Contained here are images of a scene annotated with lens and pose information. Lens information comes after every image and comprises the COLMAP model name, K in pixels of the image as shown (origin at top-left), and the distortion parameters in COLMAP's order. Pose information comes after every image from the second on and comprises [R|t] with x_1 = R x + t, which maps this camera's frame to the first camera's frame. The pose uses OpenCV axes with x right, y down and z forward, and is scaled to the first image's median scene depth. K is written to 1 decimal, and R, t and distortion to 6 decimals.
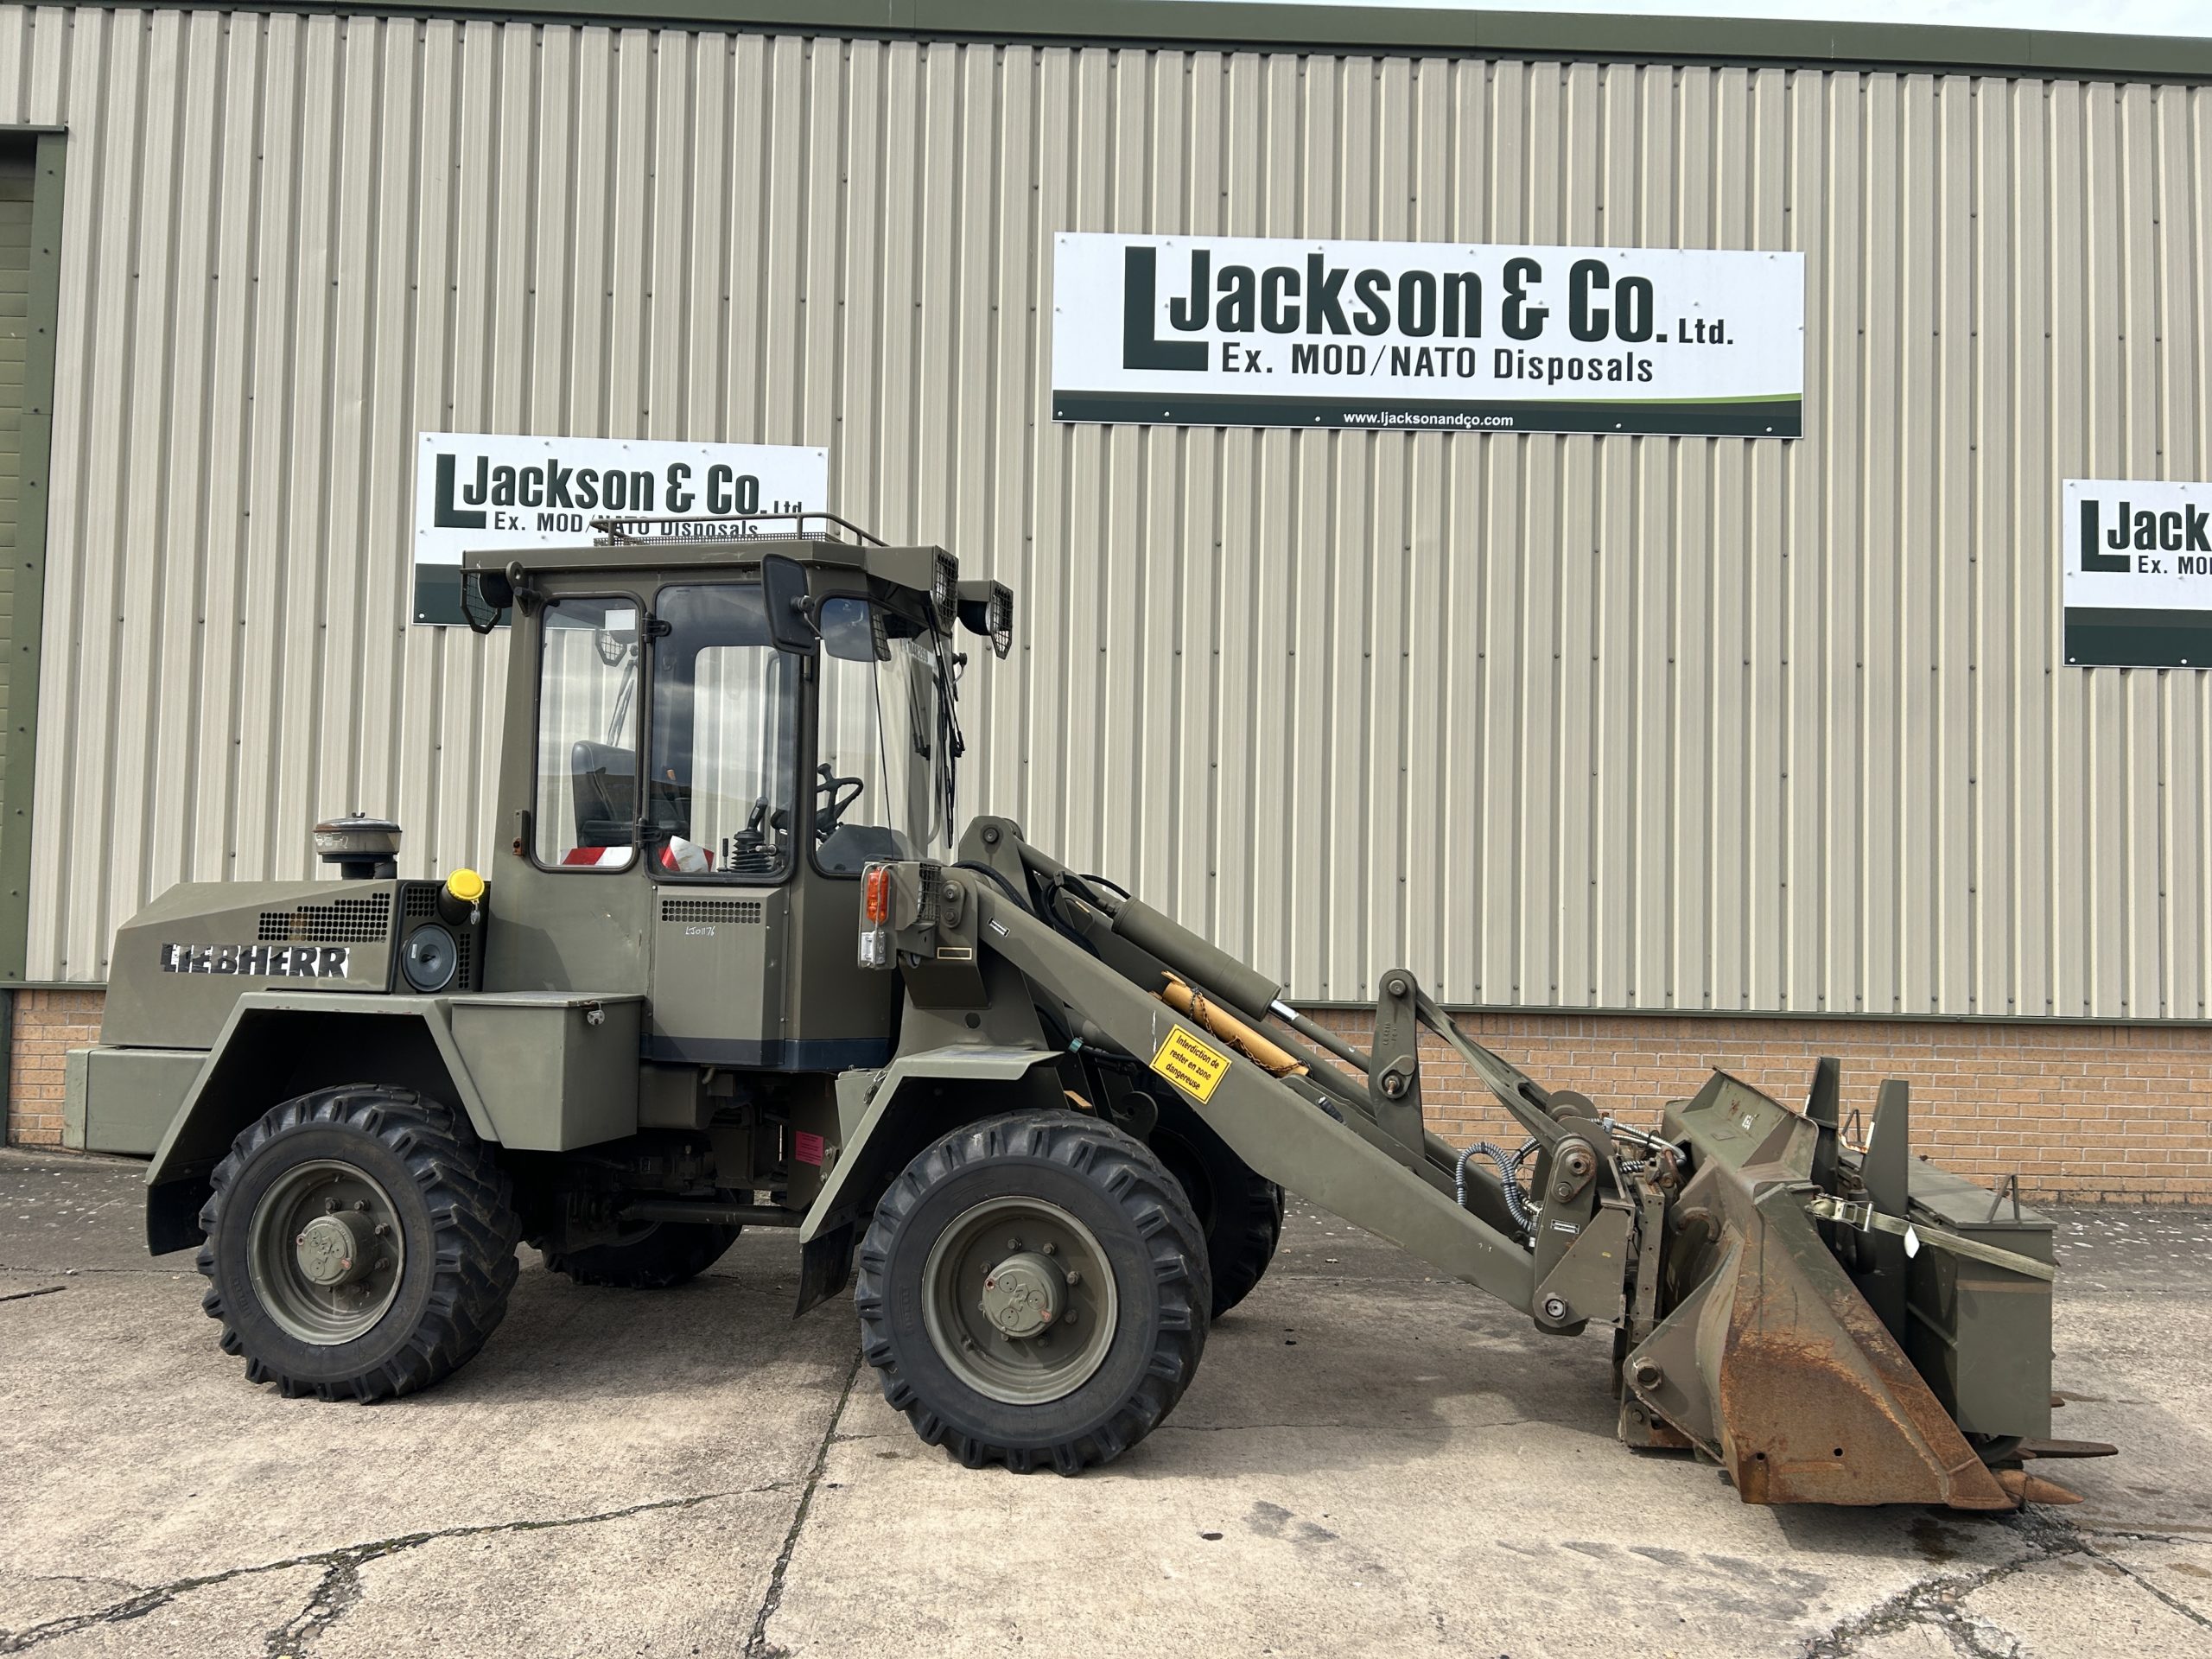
lens RADIAL K [[1660.6, 0, 1107.6], [0, 1660.6, 841.0], [0, 0, 1]] dist [0.058862, -0.060859]
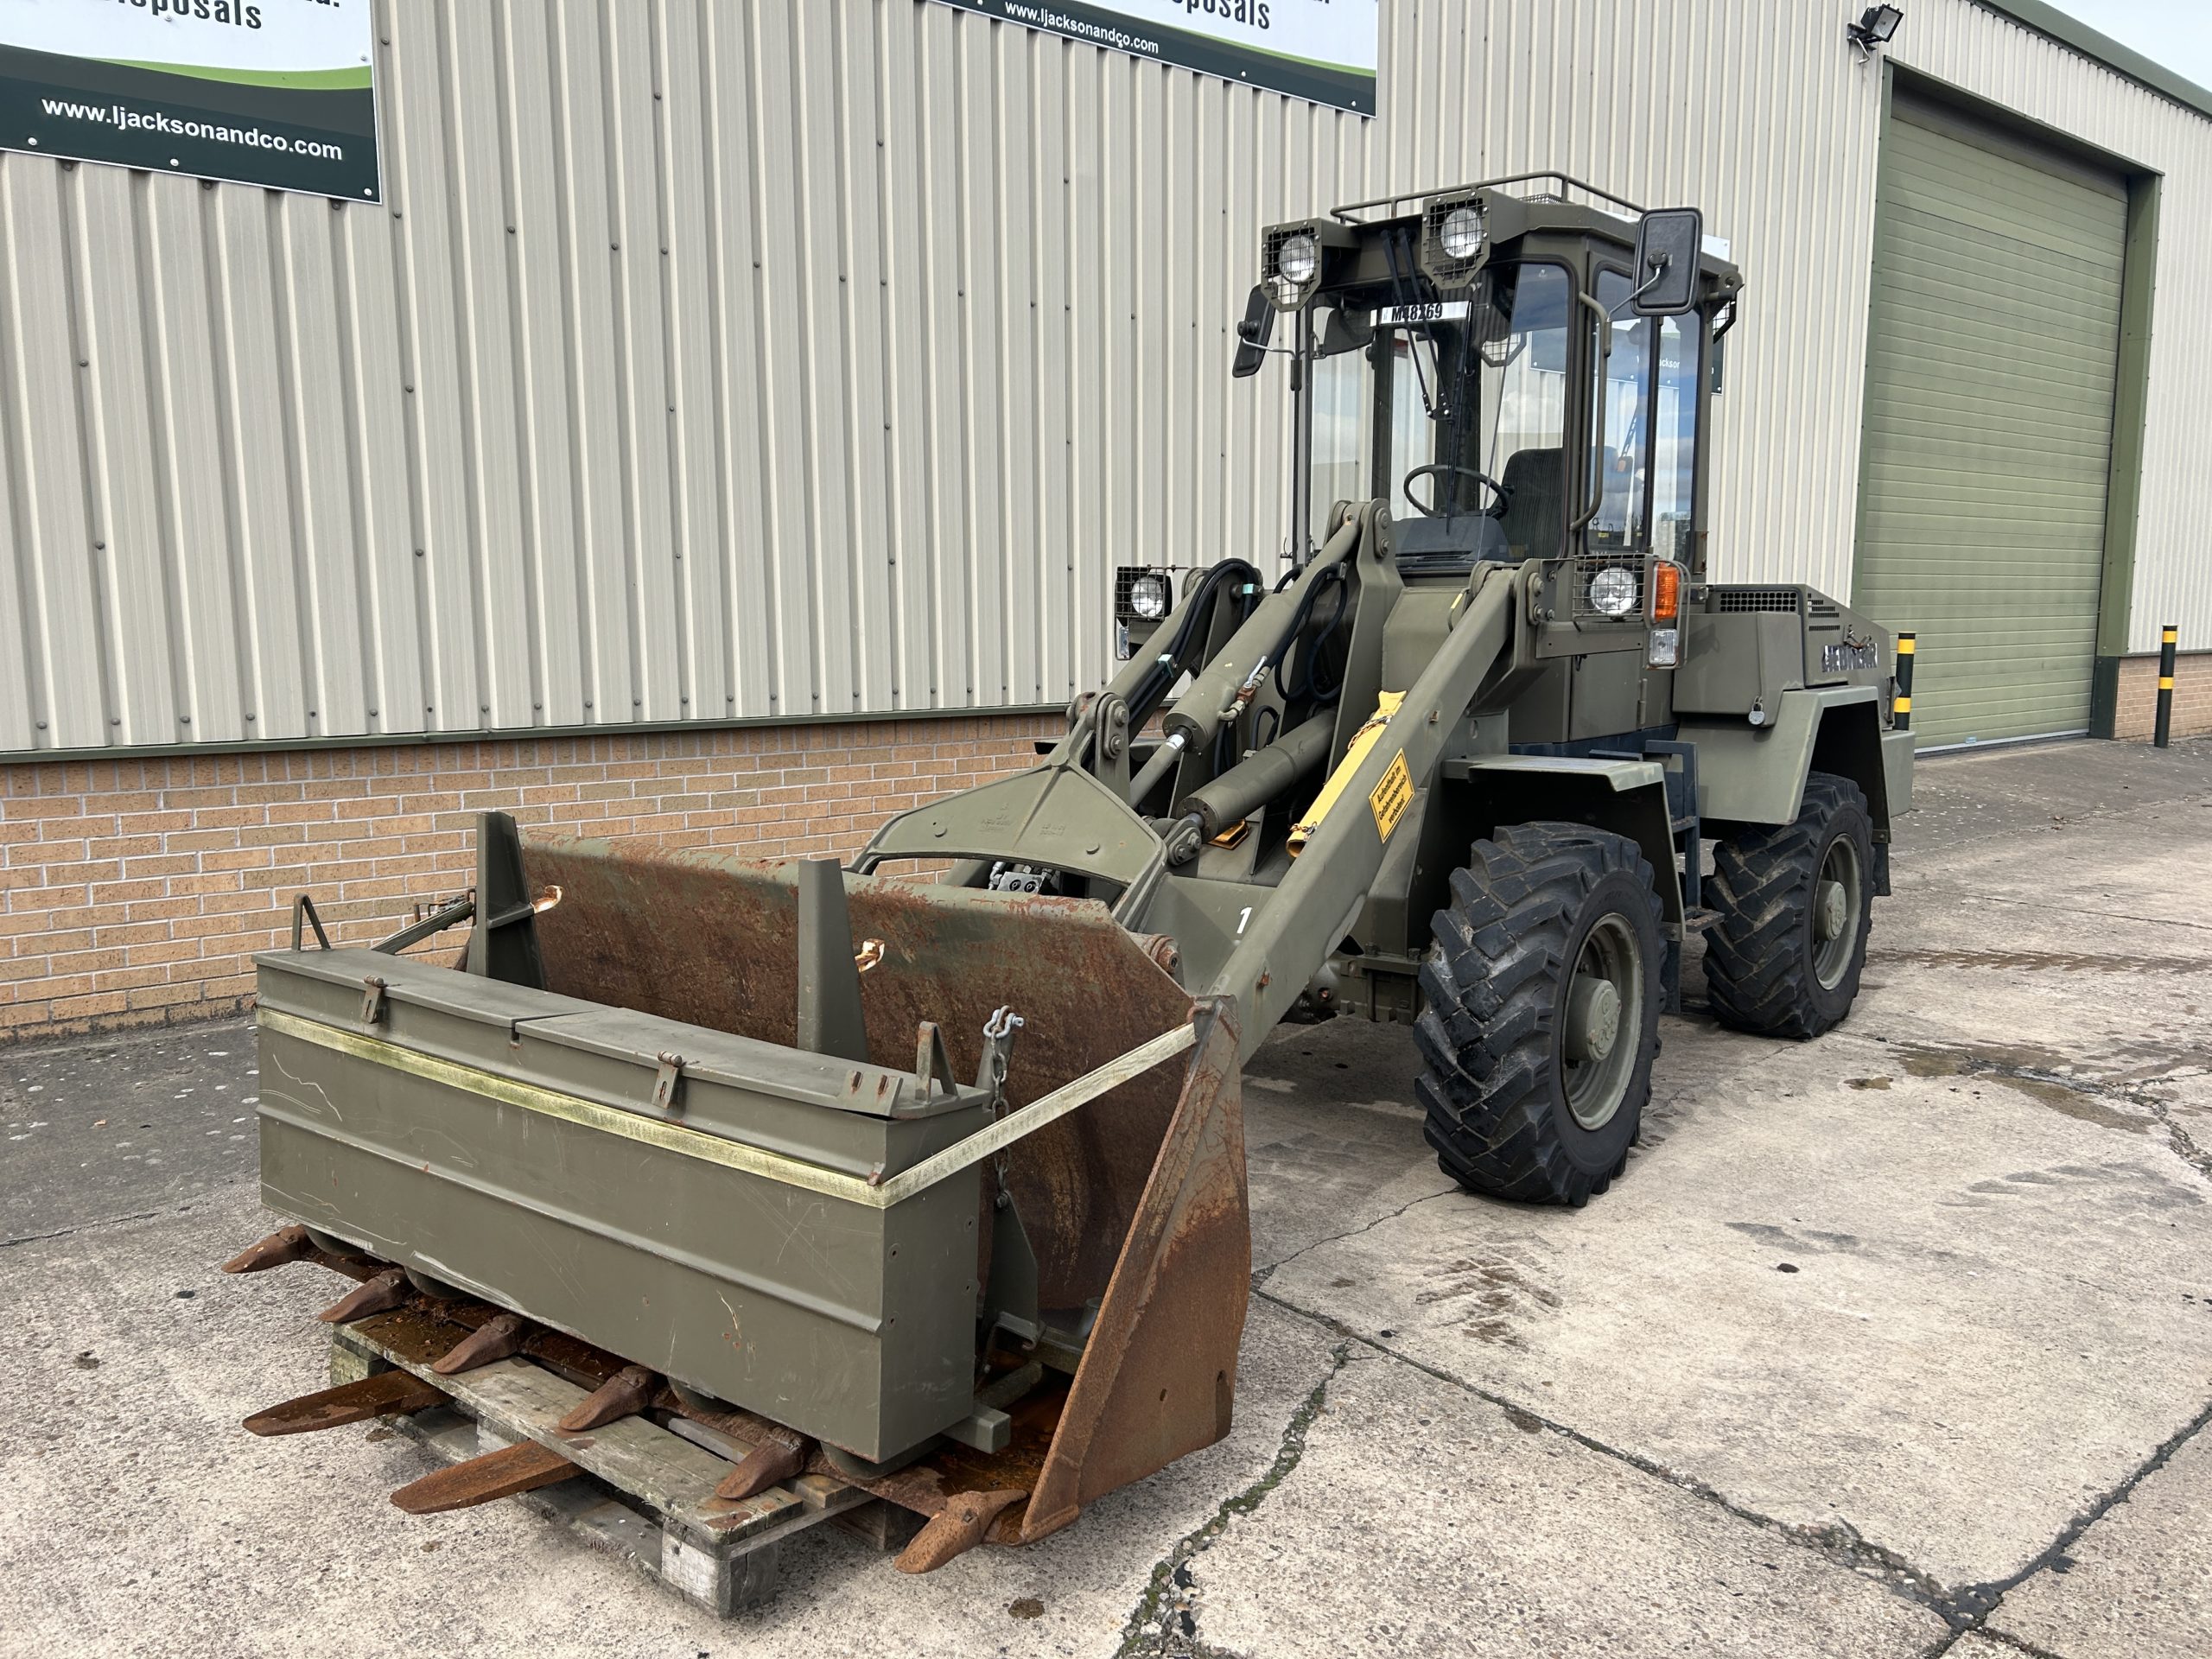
lens RADIAL K [[1660.6, 0, 1107.7], [0, 1660.6, 840.2], [0, 0, 1]] dist [0.058862, -0.060859]
pose [[0.794793, -0.104913, 0.597743, -0.369299], [-0.006203, 0.983488, 0.180864, 0.005169], [-0.606849, -0.147458, 0.781019, 0.252288]]
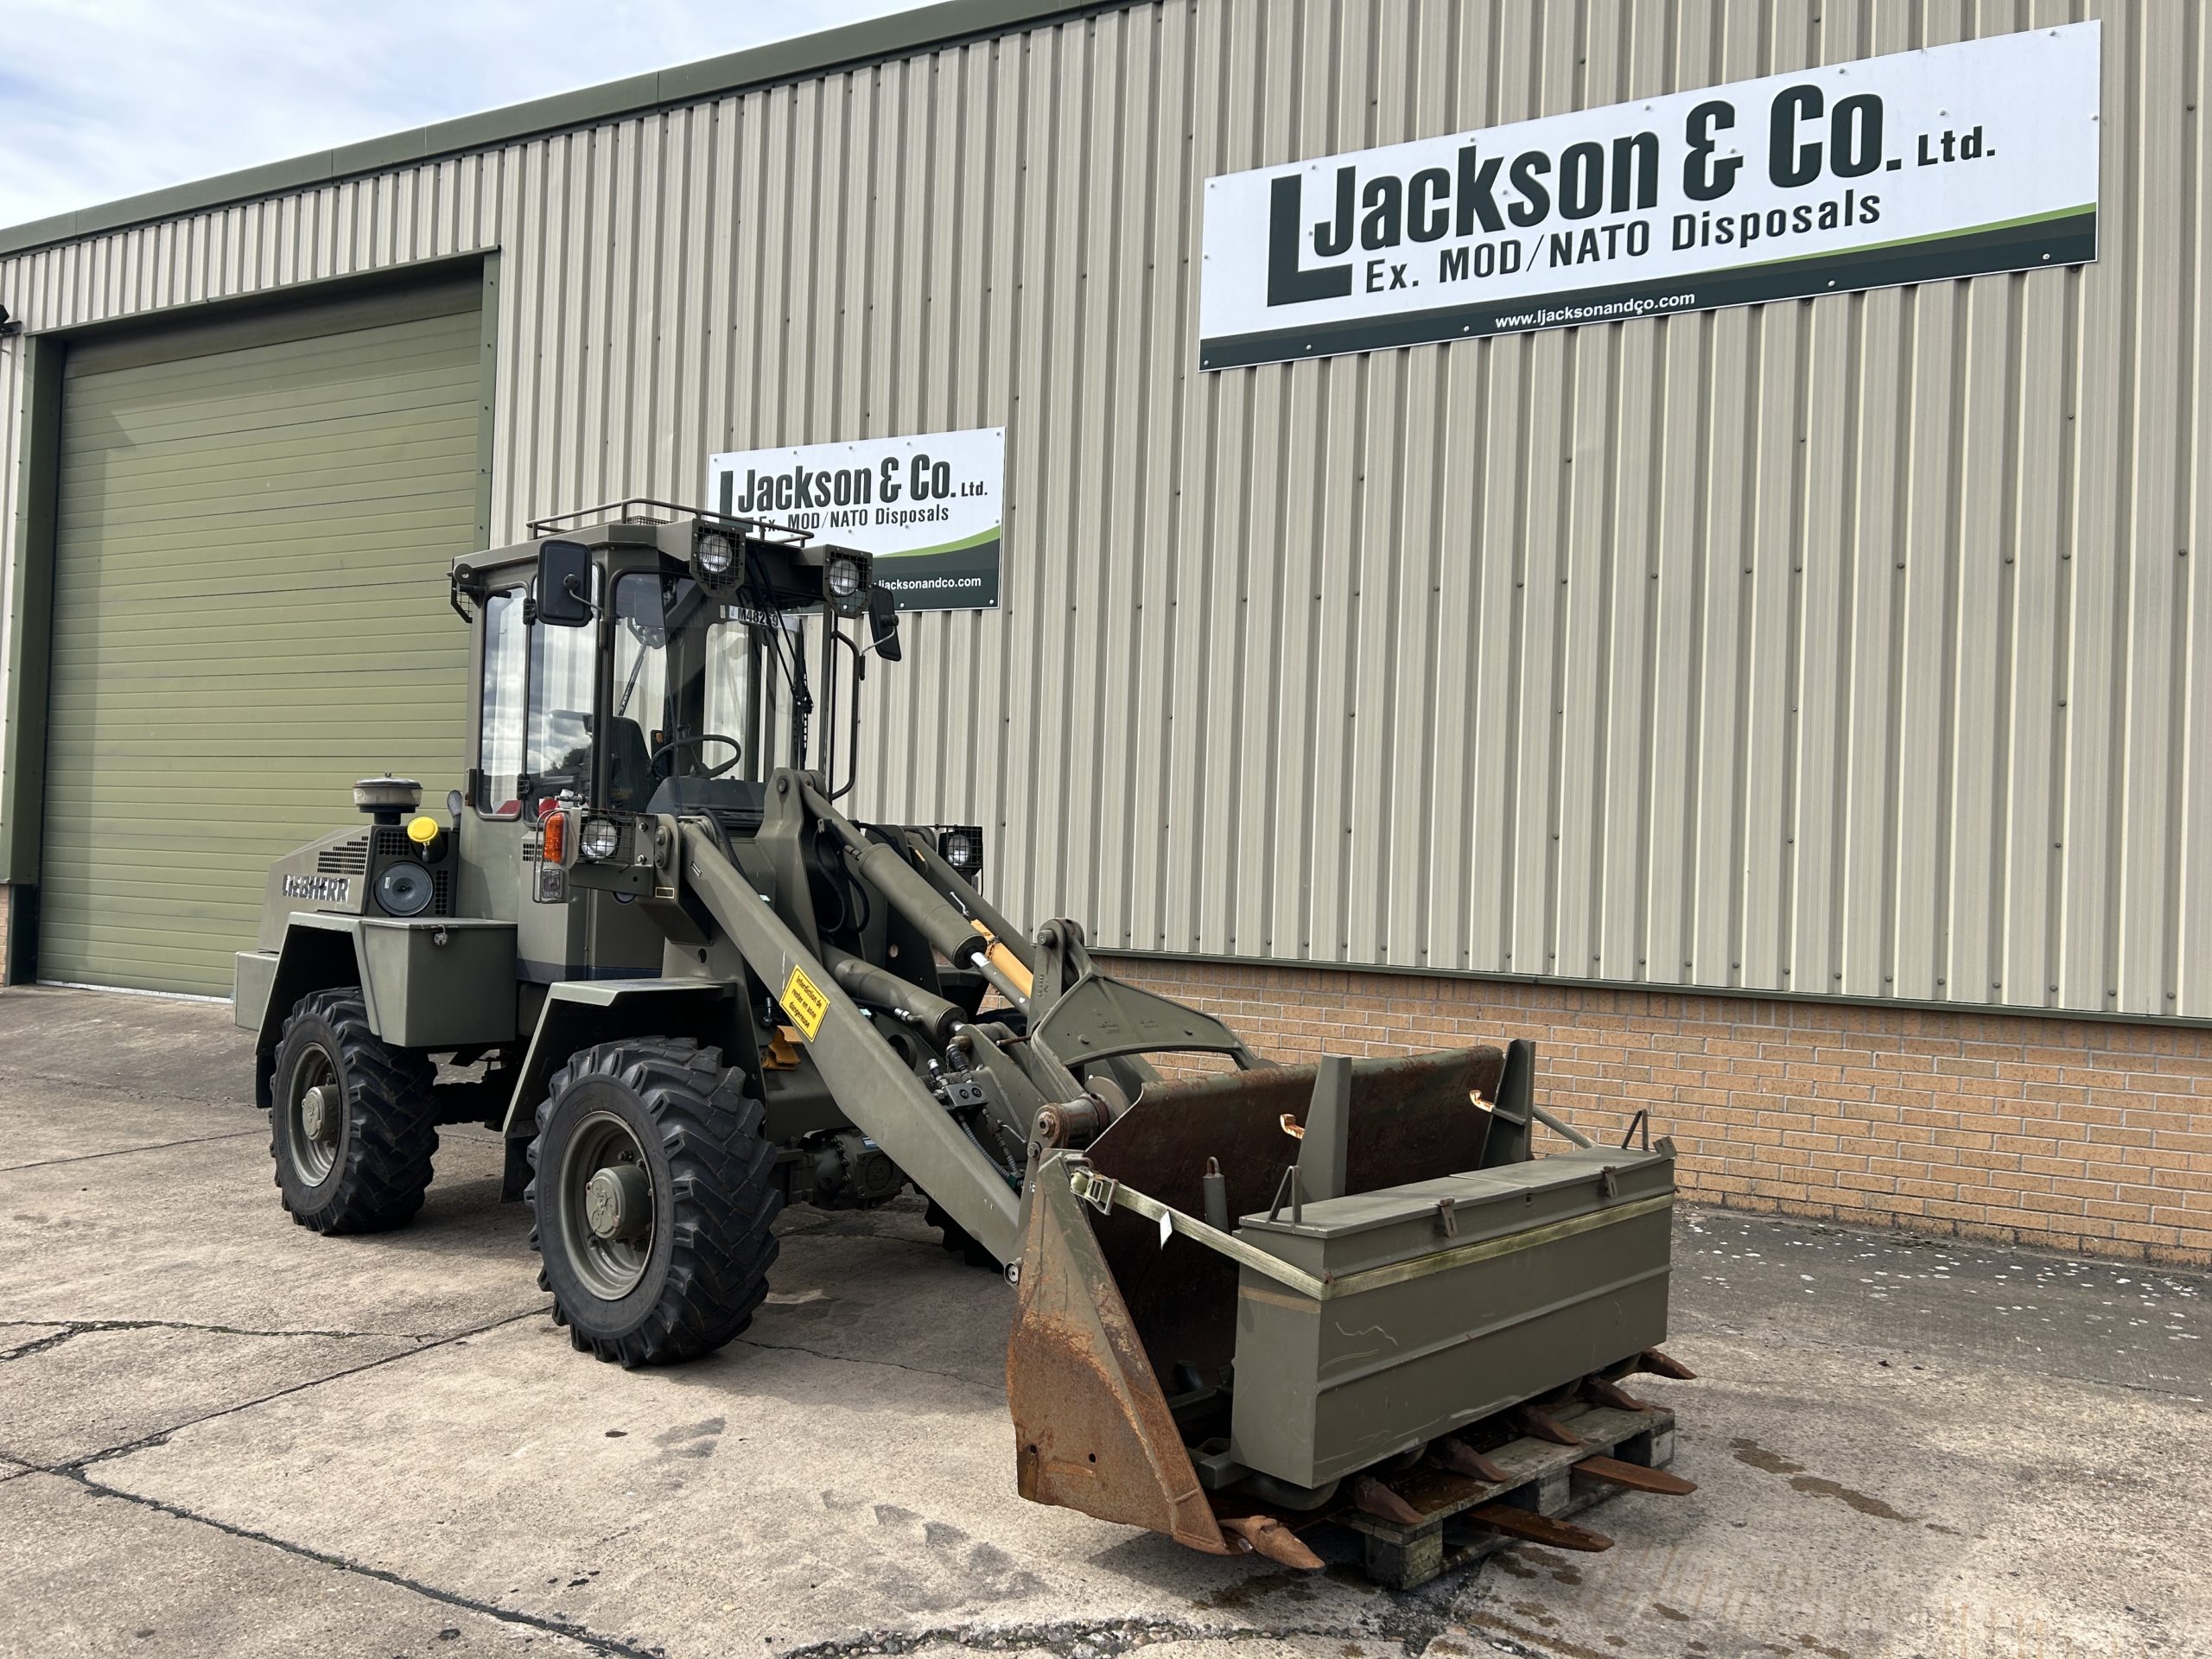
lens RADIAL K [[1660.6, 0, 1102.6], [0, 1660.6, 833.4], [0, 0, 1]] dist [0.058862, -0.060859]
pose [[0.870192, 0.002713, -0.492706, 0.407546], [0.003862, 0.999917, 0.012328, 0.009480], [0.492698, -0.012631, 0.870109, 0.107953]]
